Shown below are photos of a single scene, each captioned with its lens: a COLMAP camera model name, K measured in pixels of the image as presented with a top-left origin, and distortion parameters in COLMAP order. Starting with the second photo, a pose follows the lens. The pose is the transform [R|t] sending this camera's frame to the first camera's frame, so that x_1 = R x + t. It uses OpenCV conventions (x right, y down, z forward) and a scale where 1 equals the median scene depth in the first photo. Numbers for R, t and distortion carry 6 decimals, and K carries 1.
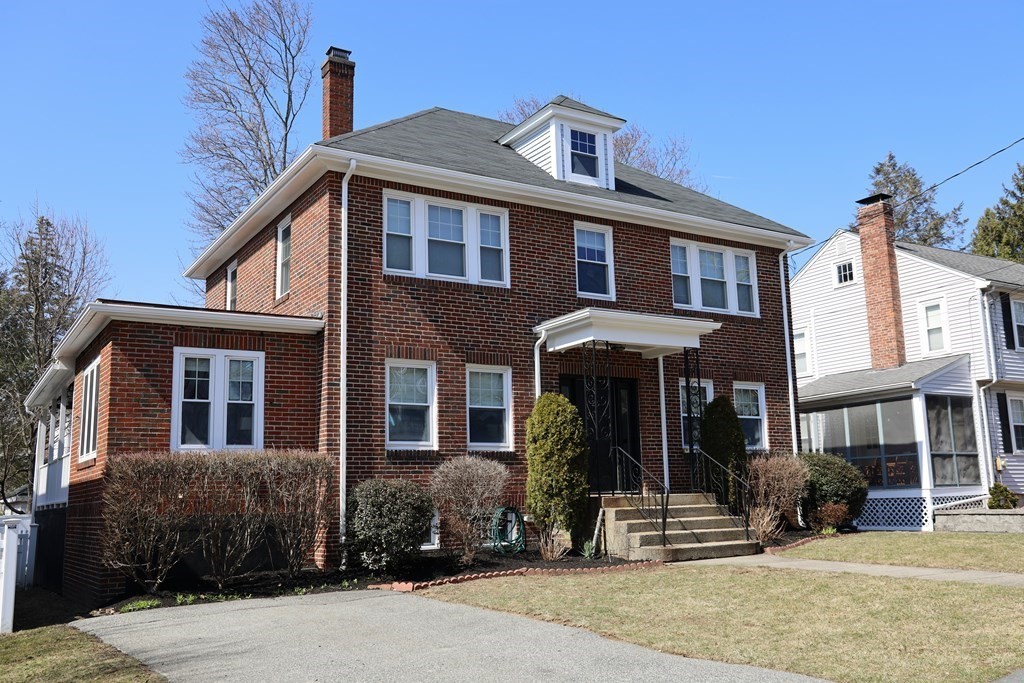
lens RADIAL K [[895.0, 0, 512.0], [0, 895.0, 341.5], [0, 0, 1]] dist [-0.058223, 0.000543]
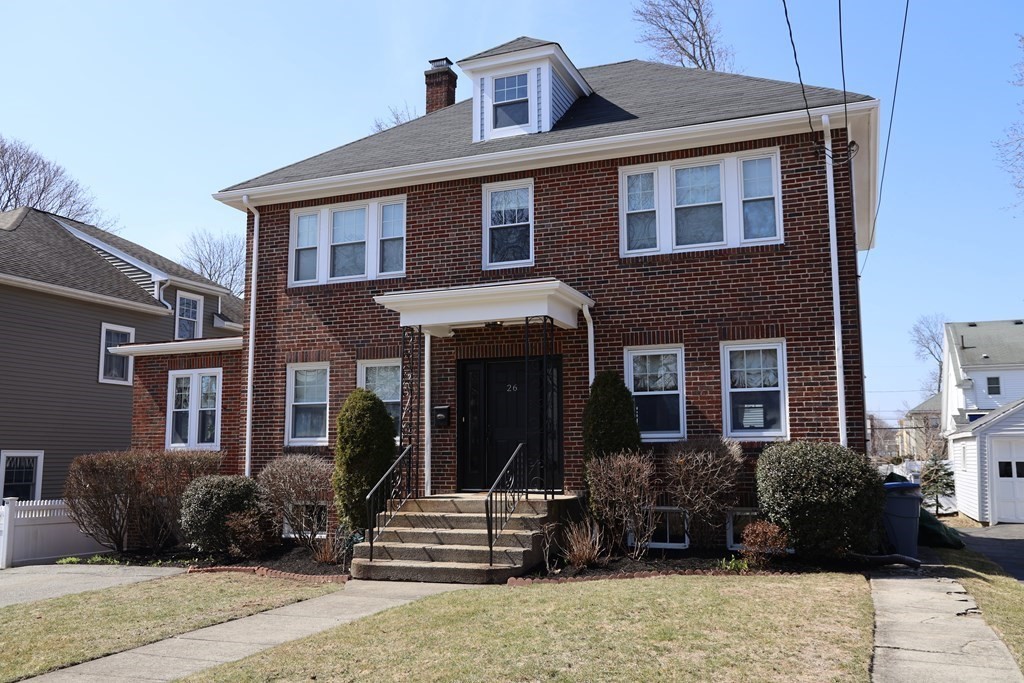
lens RADIAL K [[870.4, 0, 512.0], [0, 870.4, 341.5], [0, 0, 1]] dist [0.001406, 0.002674]
pose [[0.576520, -0.097617, -0.811231, 0.860033], [0.109571, 0.993107, -0.041633, 0.064220], [0.809703, -0.064885, 0.583242, 0.574409]]
